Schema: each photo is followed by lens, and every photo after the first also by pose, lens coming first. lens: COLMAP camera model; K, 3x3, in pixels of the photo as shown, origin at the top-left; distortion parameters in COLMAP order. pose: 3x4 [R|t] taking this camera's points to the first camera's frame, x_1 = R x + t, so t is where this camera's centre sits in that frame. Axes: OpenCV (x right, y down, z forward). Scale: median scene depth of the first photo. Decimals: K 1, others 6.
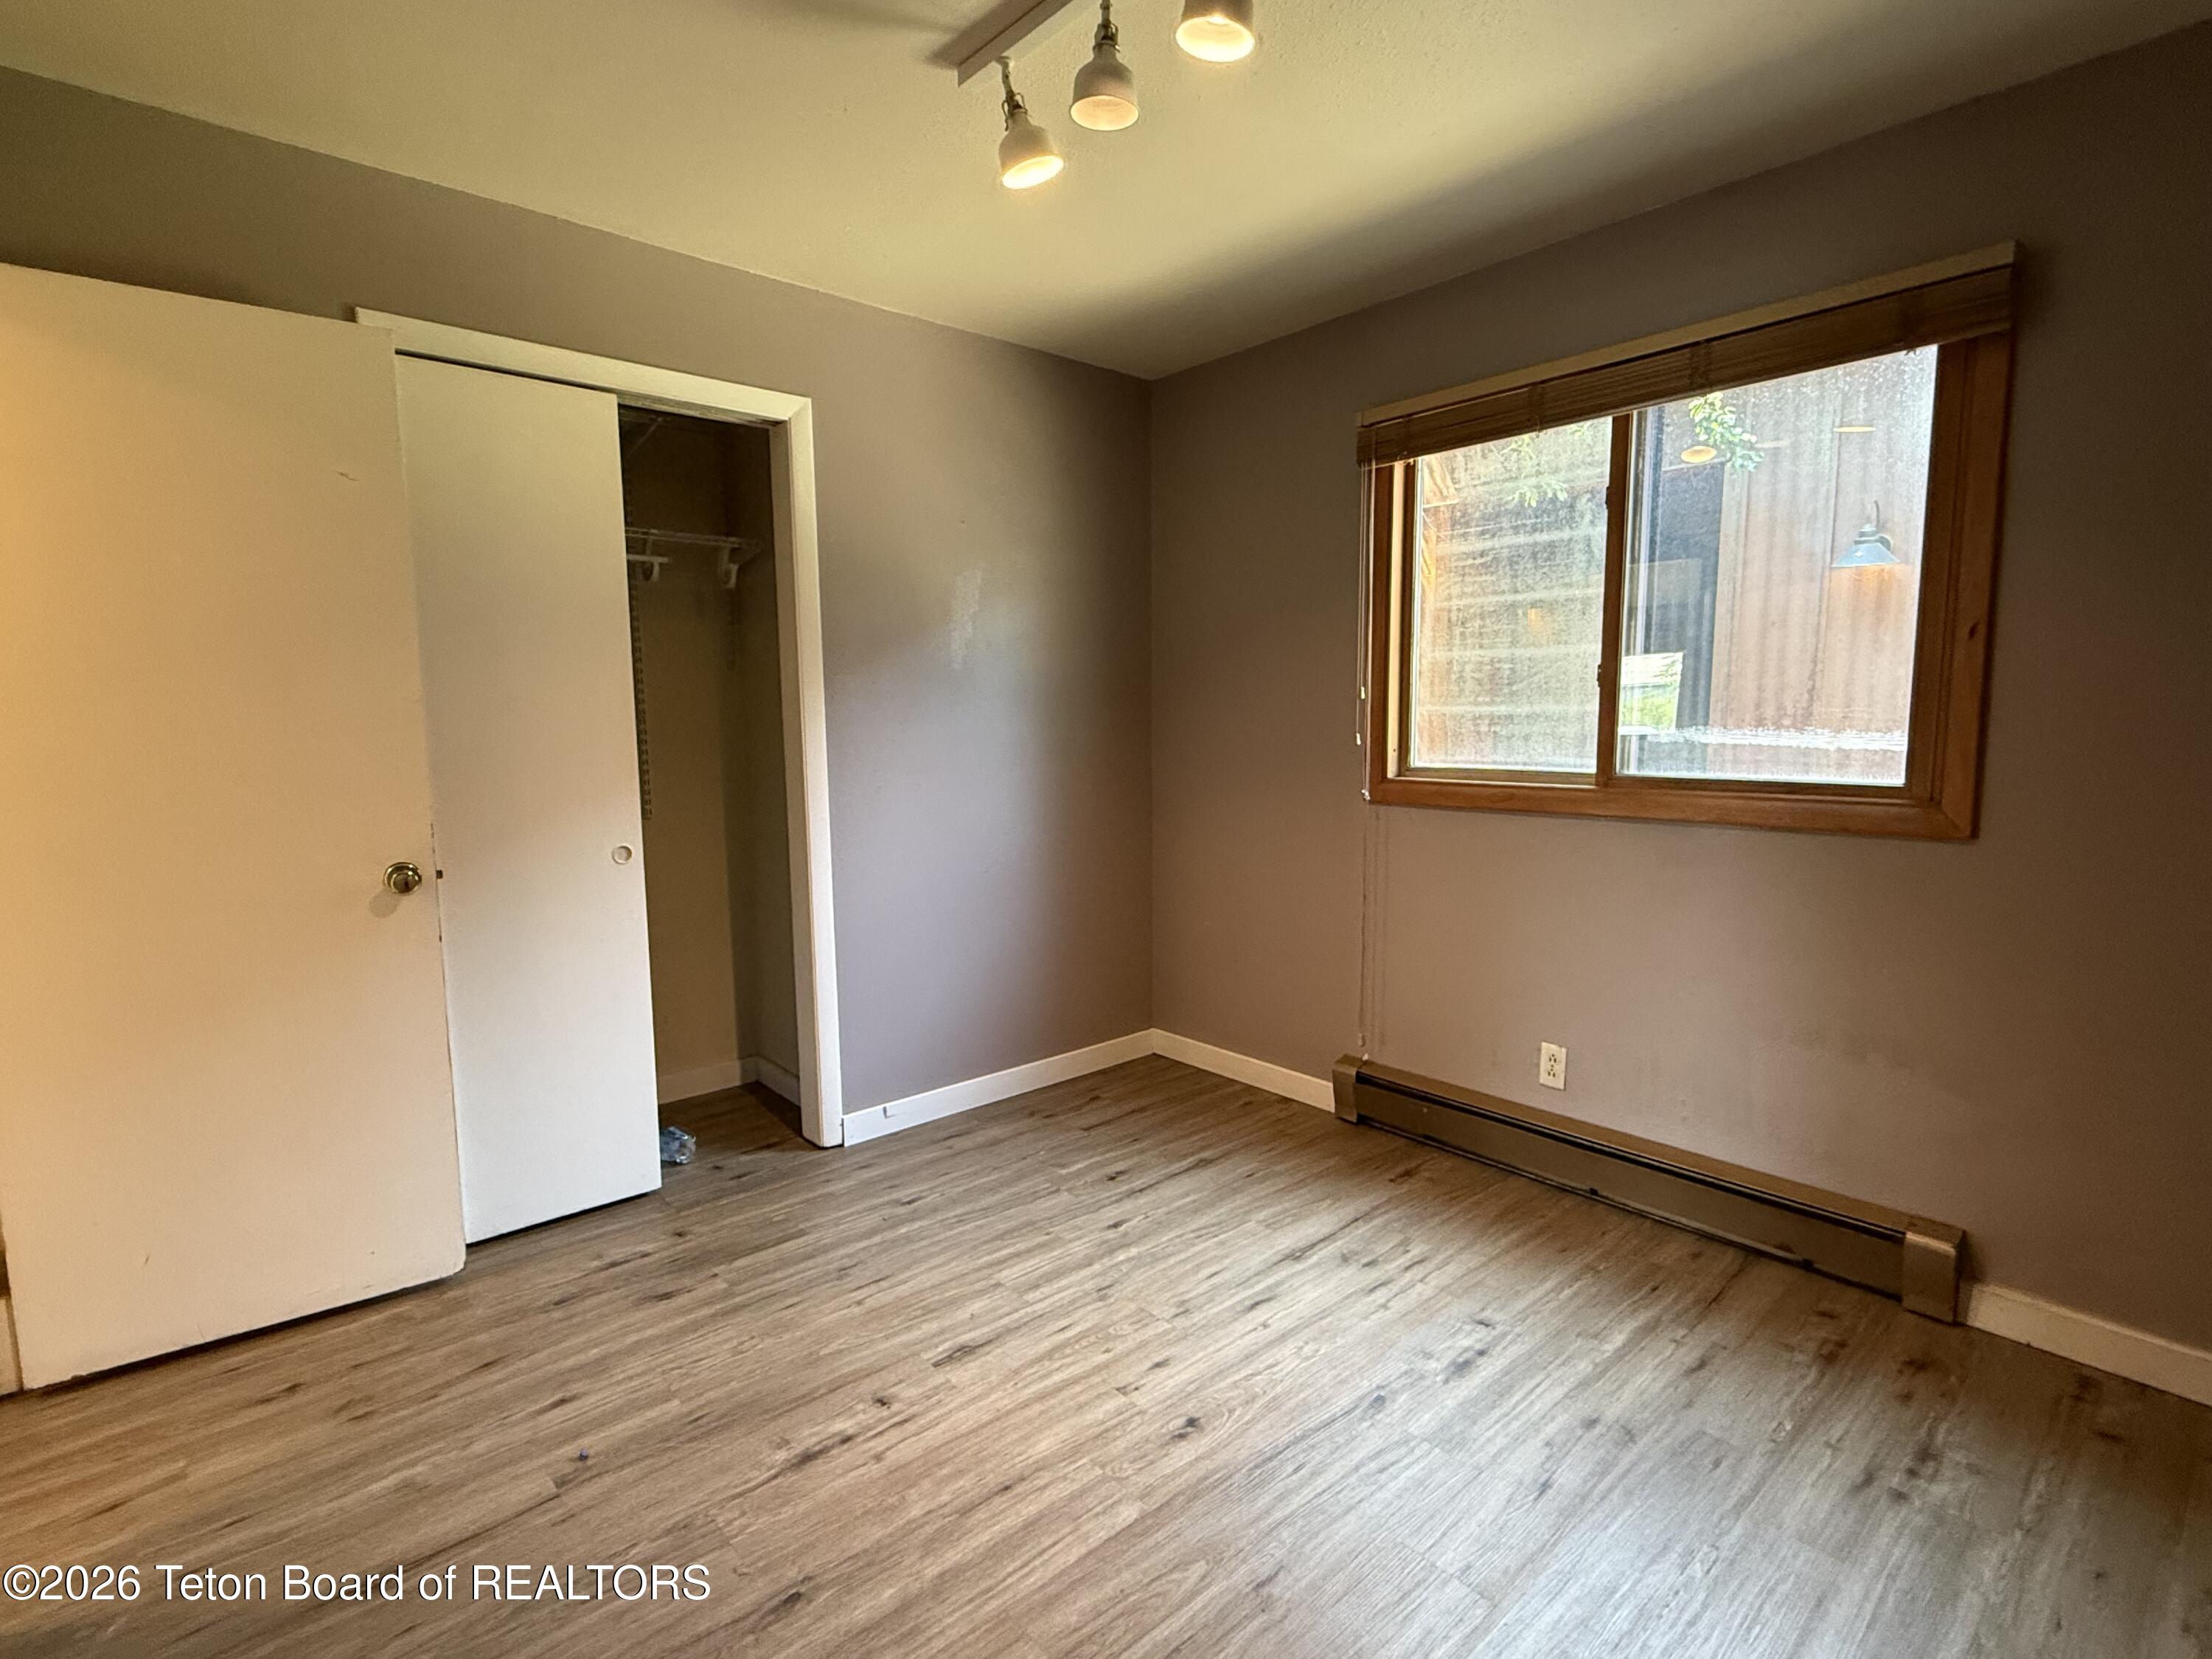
lens RADIAL K [[1061.0, 0, 1107.9], [0, 1061.0, 841.0], [0, 0, 1]] dist [-0.000953, -0.000673]
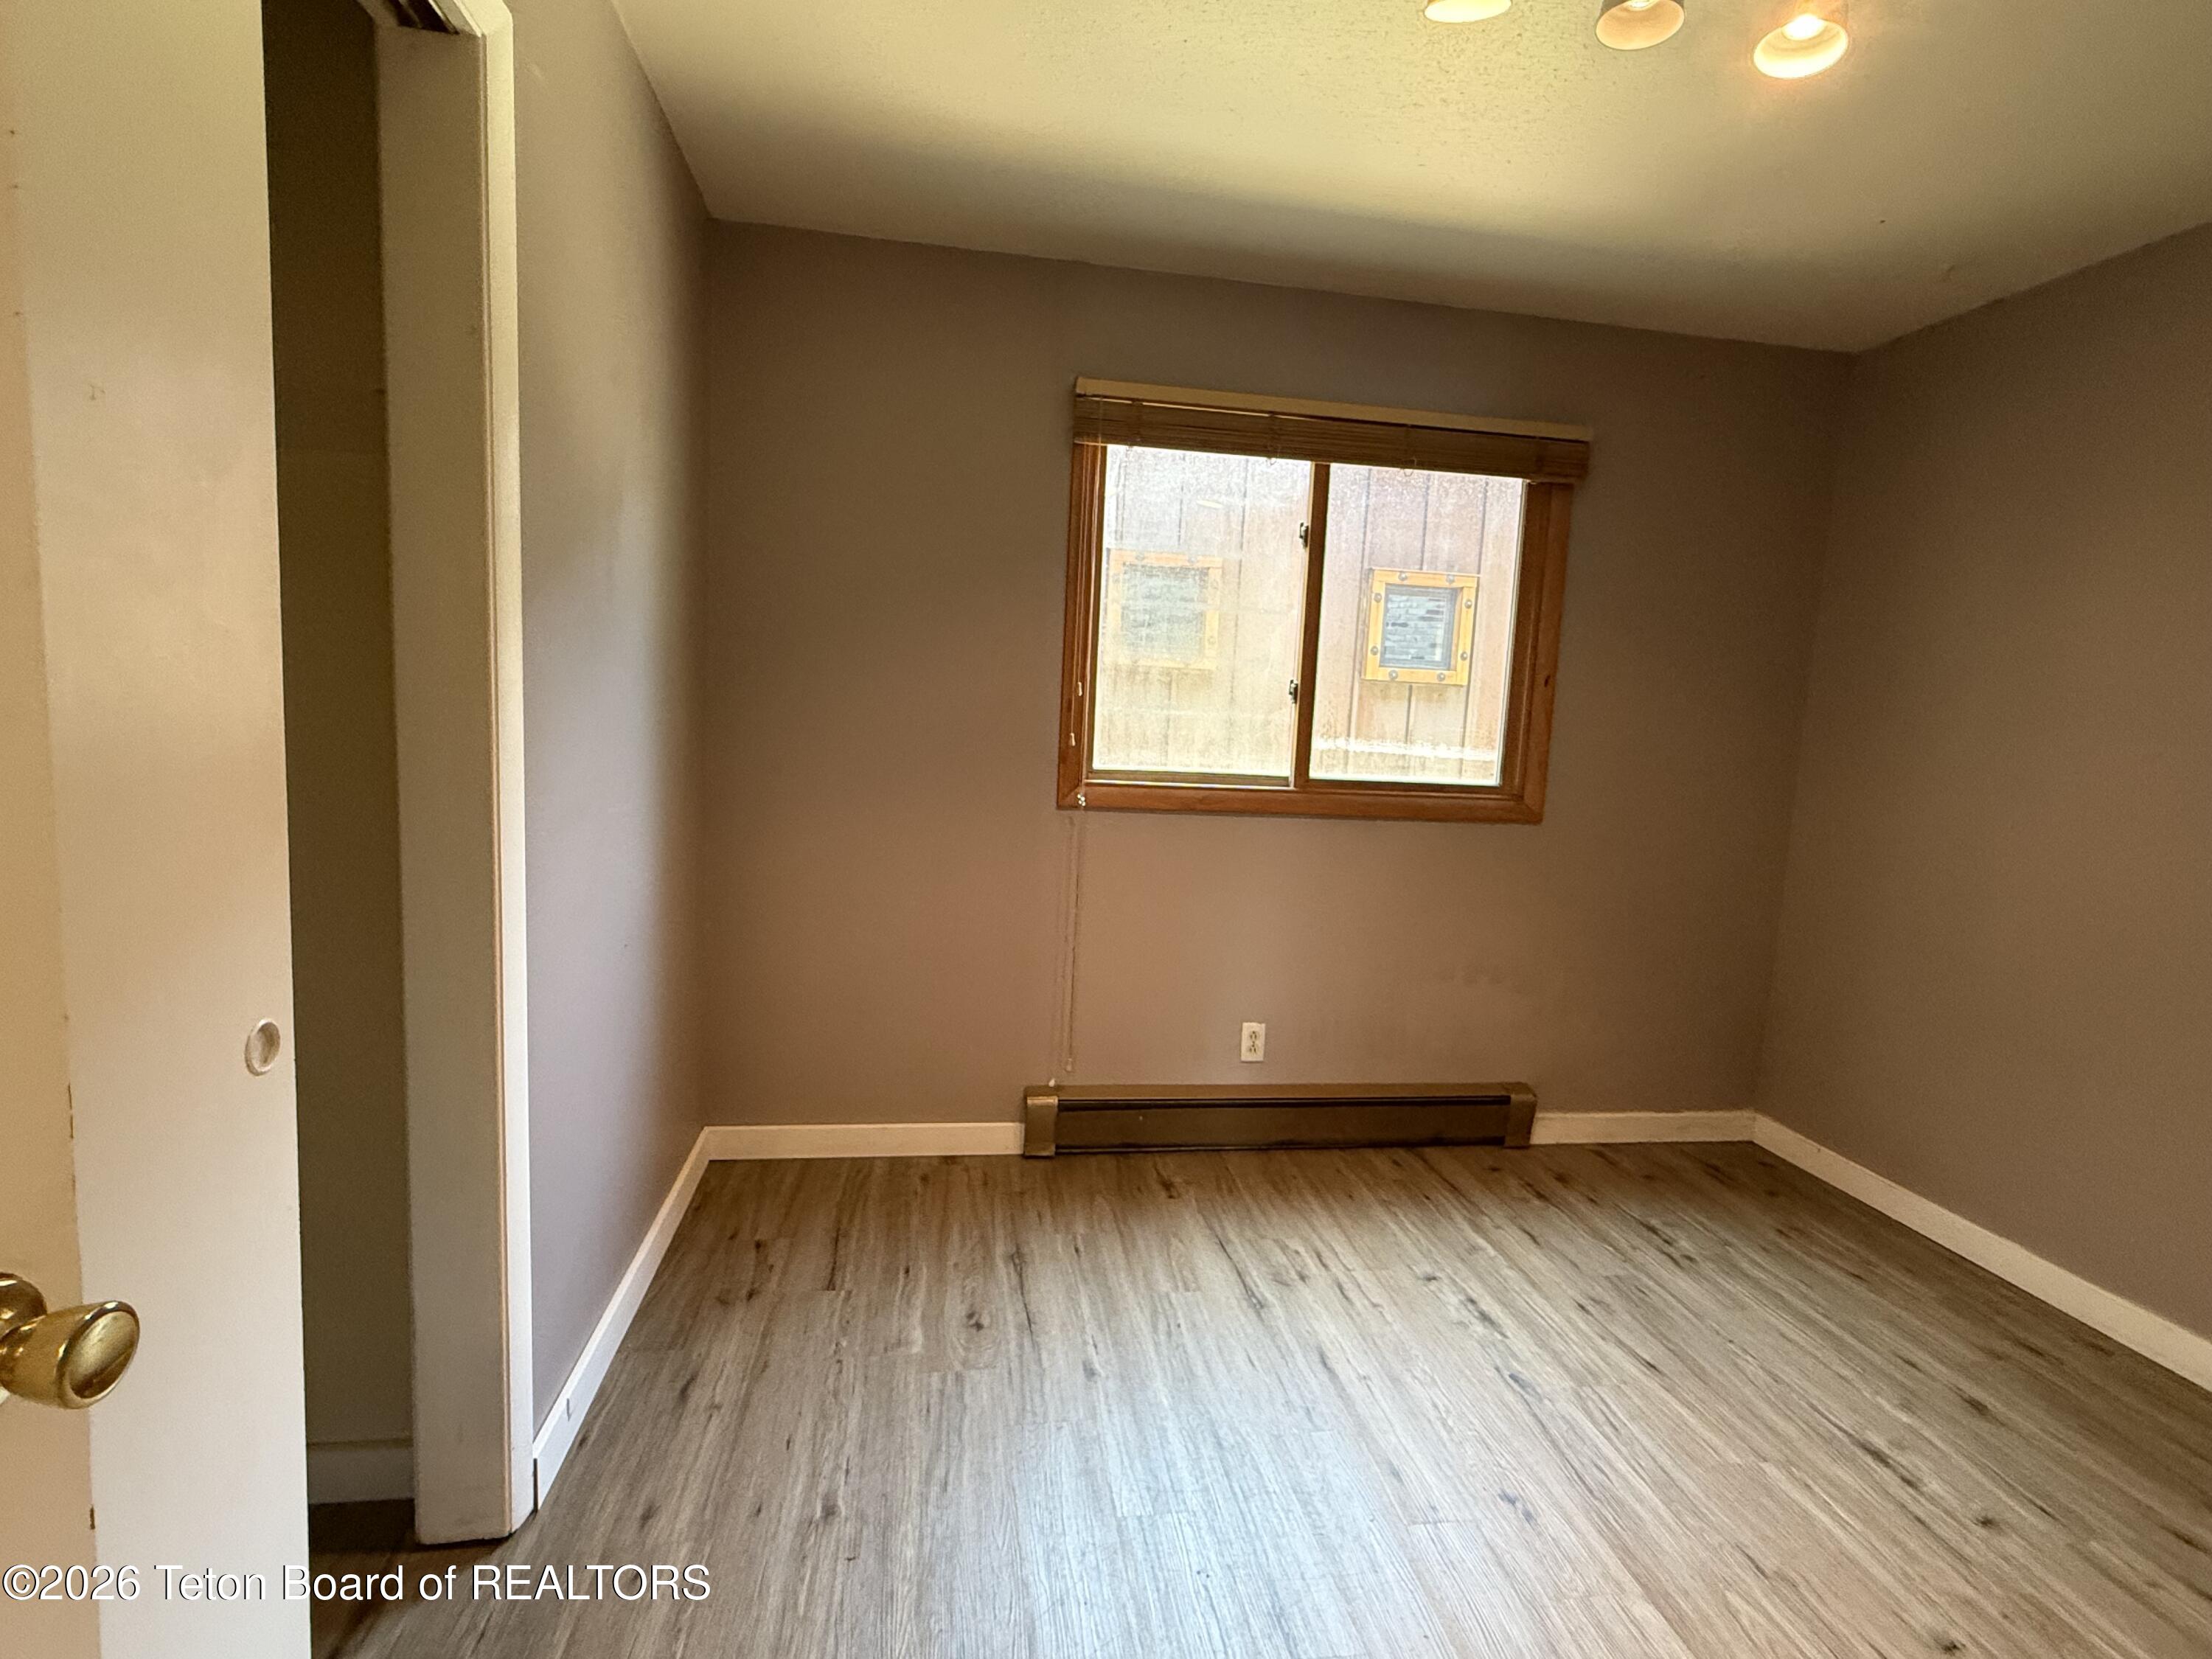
lens RADIAL K [[1061.0, 0, 1107.3], [0, 1061.0, 838.7], [0, 0, 1]] dist [-0.000953, -0.000673]
pose [[0.535106, -0.066264, 0.842182, -0.607691], [0.047779, 0.997697, 0.048142, -0.061955], [-0.843433, 0.014478, 0.537040, 0.565428]]
